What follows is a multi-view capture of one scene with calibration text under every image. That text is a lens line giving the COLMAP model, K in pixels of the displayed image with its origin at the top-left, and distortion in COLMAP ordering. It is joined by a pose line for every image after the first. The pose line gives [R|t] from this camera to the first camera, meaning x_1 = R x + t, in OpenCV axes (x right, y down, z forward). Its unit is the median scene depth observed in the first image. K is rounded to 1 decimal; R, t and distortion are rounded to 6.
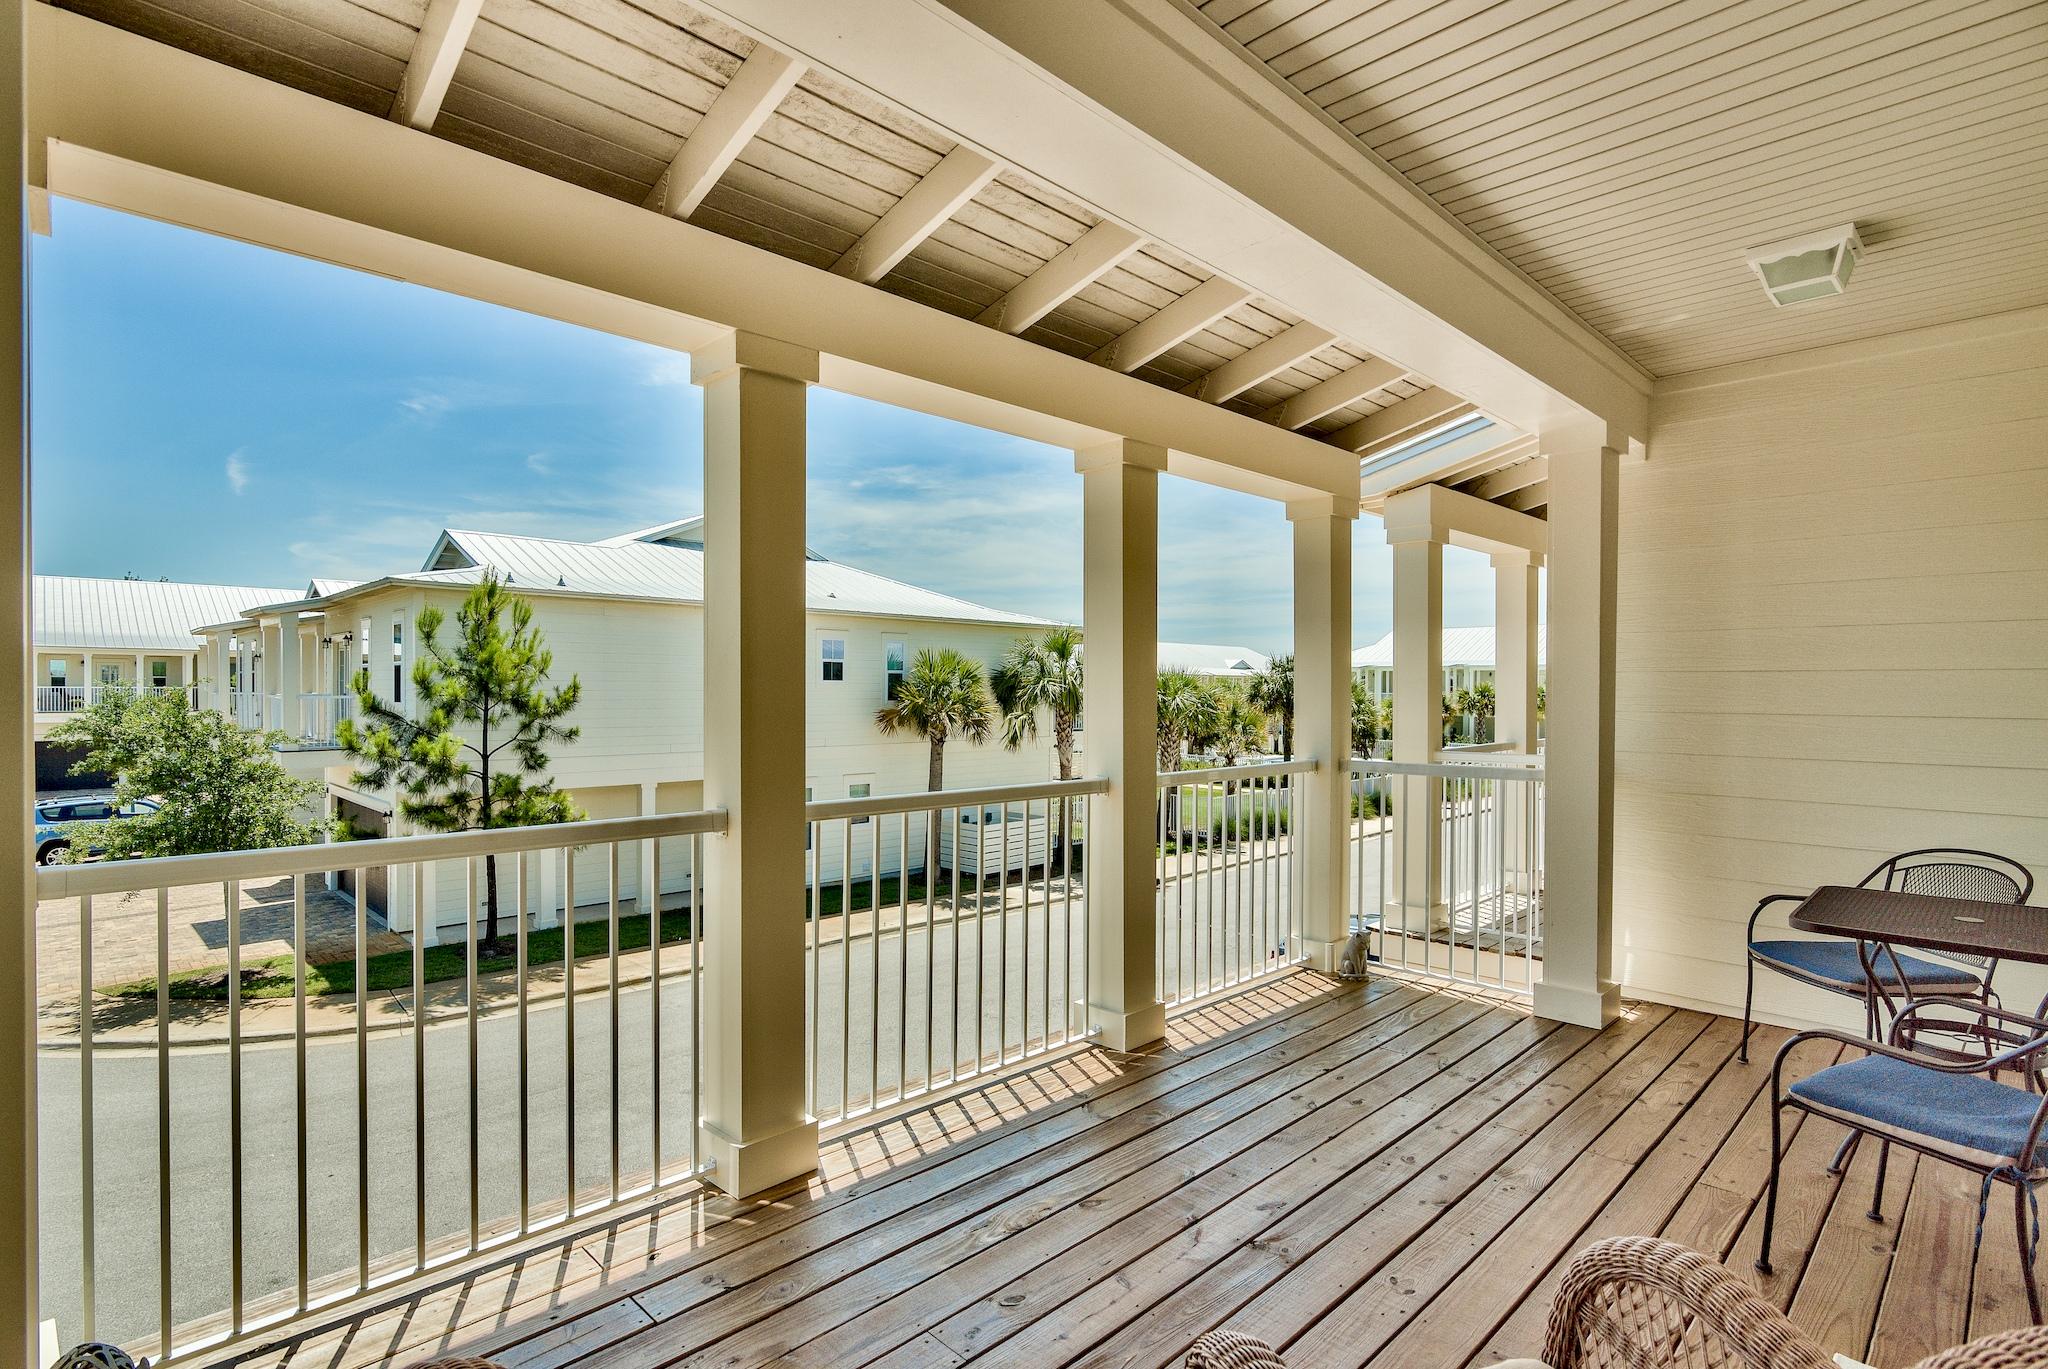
lens RADIAL K [[1014.6, 0, 1008.4], [0, 1014.6, 704.9], [0, 0, 1]] dist [-0.009250, -0.000024]
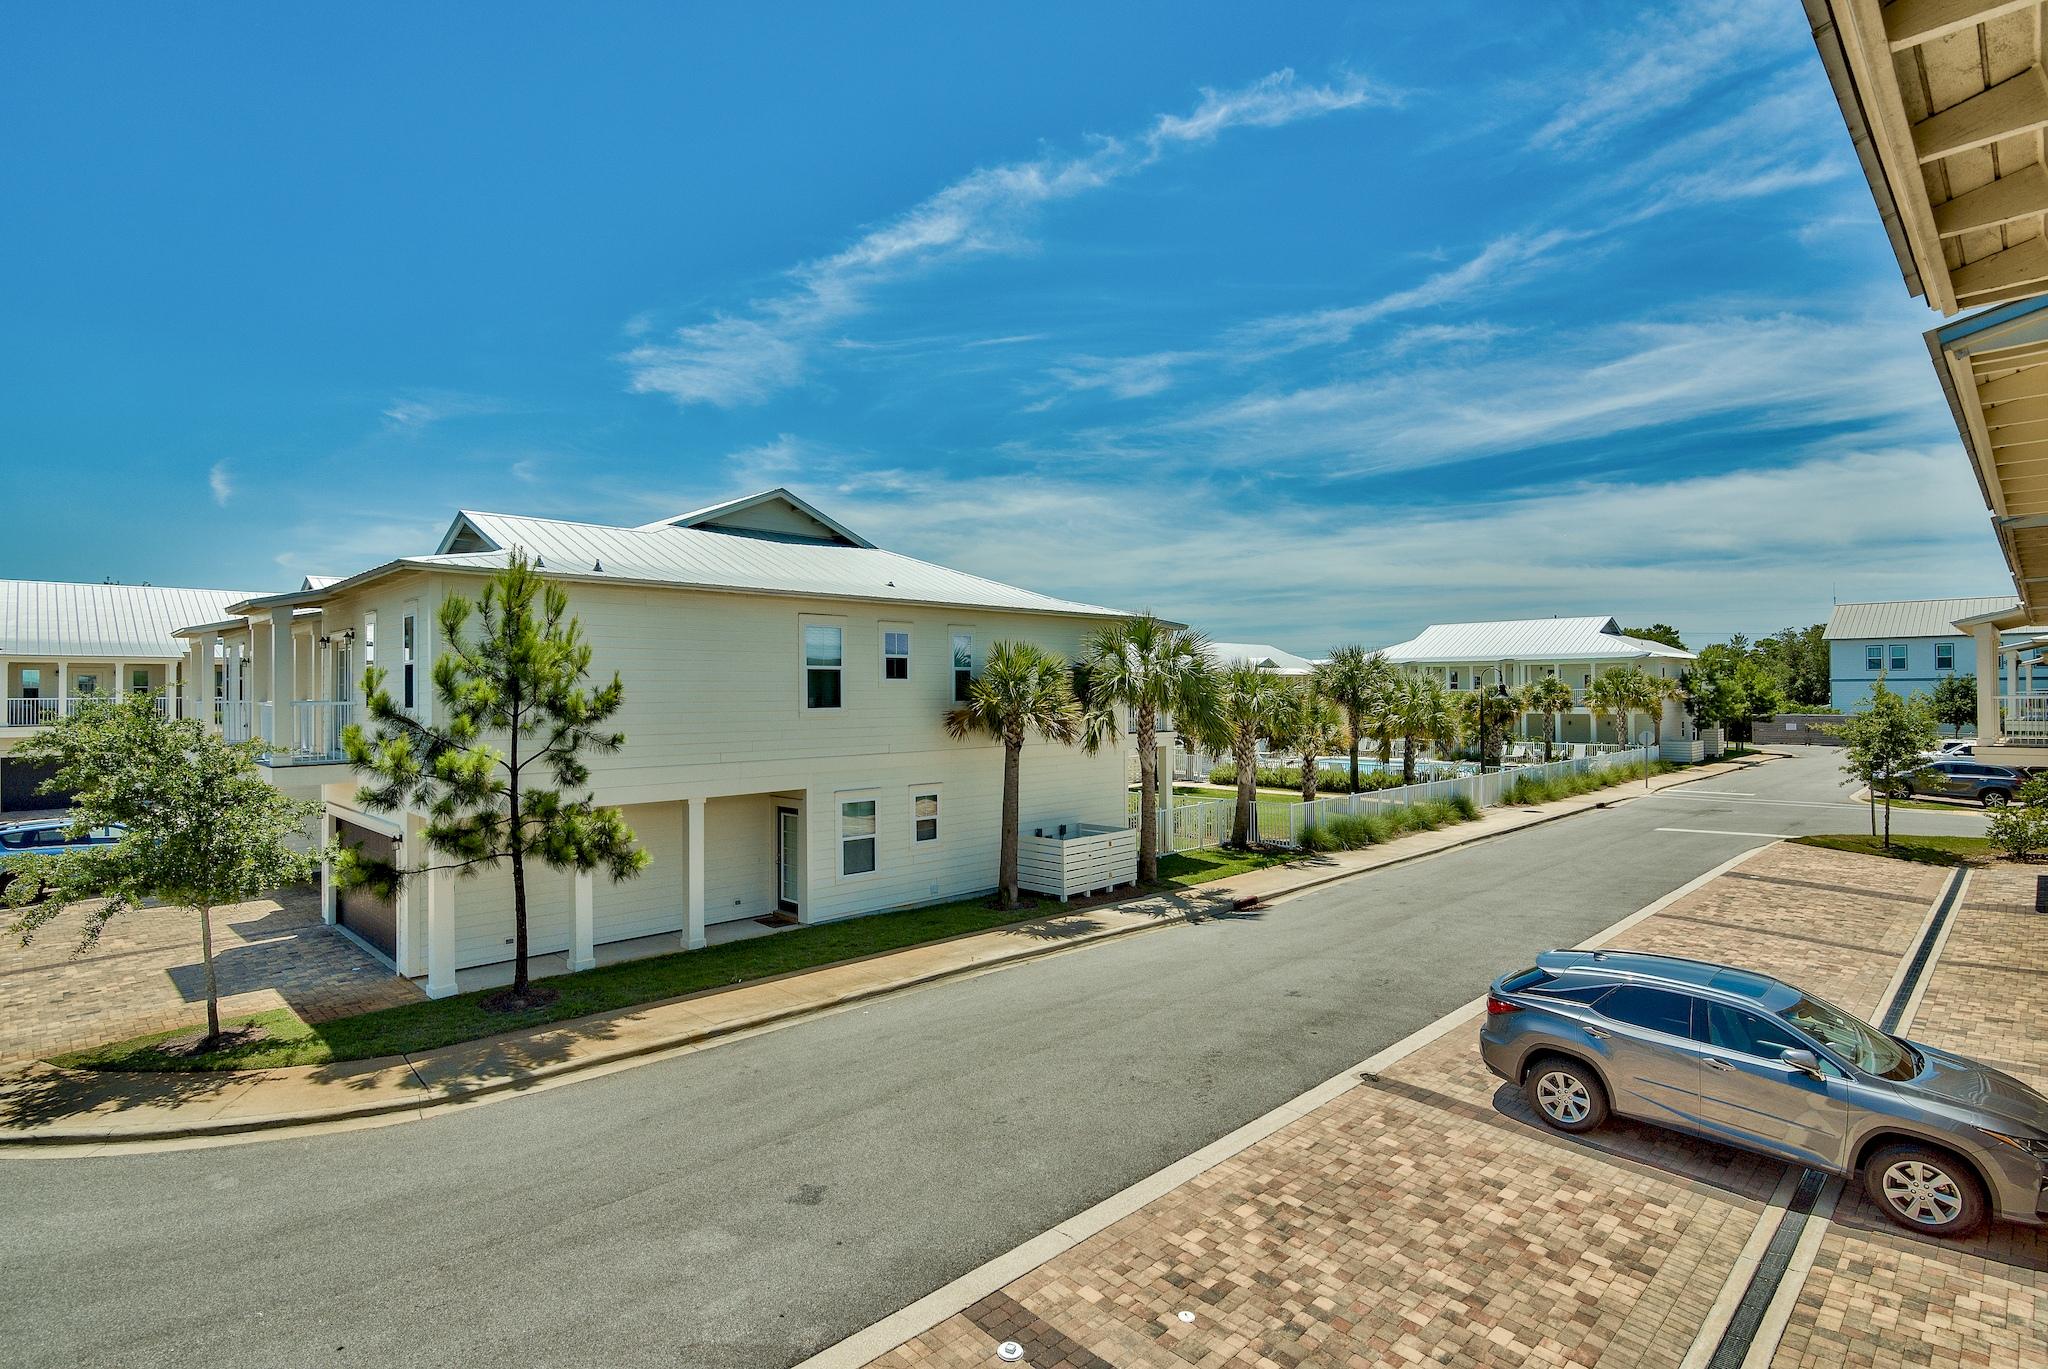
lens RADIAL K [[1035.1, 0, 1024.0], [0, 1035.1, 684.5], [0, 0, 1]] dist [-0.010397, -0.000247]
pose [[0.999904, -0.011581, 0.007597, -0.095628], [0.011753, 0.999666, -0.022995, 0.004434], [-0.007328, 0.023082, 0.999707, 0.130624]]
